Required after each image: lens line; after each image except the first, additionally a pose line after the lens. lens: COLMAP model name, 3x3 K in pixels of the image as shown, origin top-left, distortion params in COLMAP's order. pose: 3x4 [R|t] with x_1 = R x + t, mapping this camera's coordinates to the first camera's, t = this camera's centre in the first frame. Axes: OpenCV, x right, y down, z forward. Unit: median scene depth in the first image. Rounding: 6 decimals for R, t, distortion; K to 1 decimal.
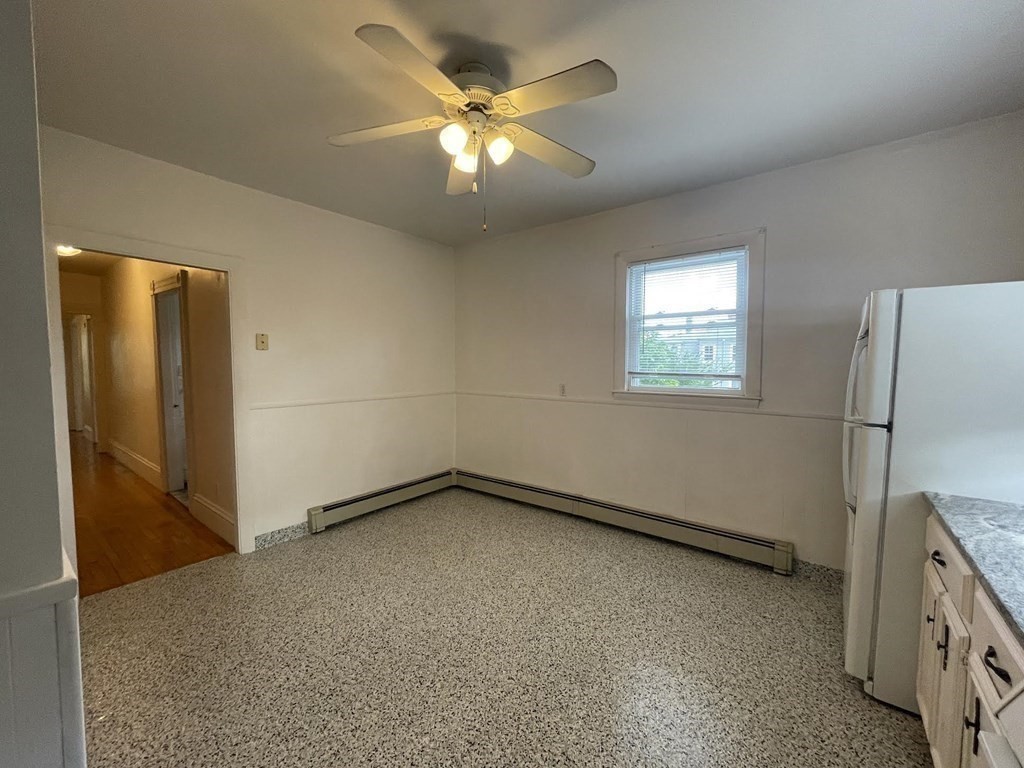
lens RADIAL K [[414.5, 0, 510.1], [0, 414.5, 385.5], [0, 0, 1]] dist [-0.000834, 0.000042]
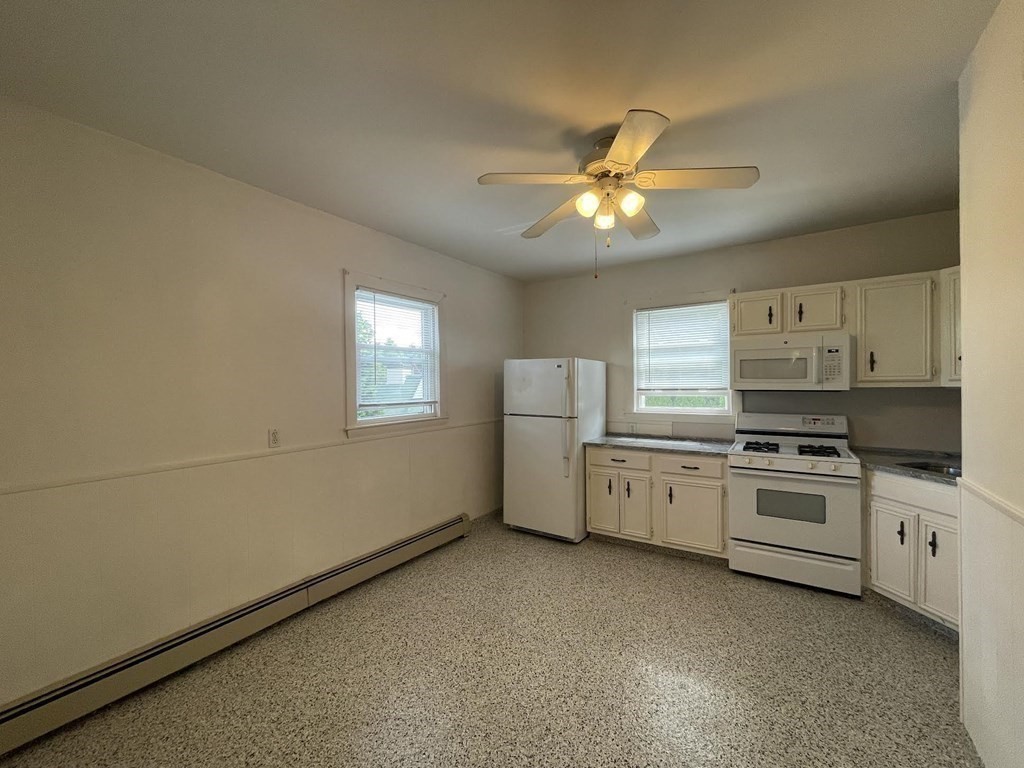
lens RADIAL K [[414.5, 0, 510.1], [0, 414.5, 385.5], [0, 0, 1]] dist [-0.000834, 0.000042]
pose [[-0.069618, -0.008635, 0.997536, -0.686677], [0.071220, 0.997368, 0.013604, -0.068269], [-0.995028, 0.071992, -0.068820, 0.784713]]
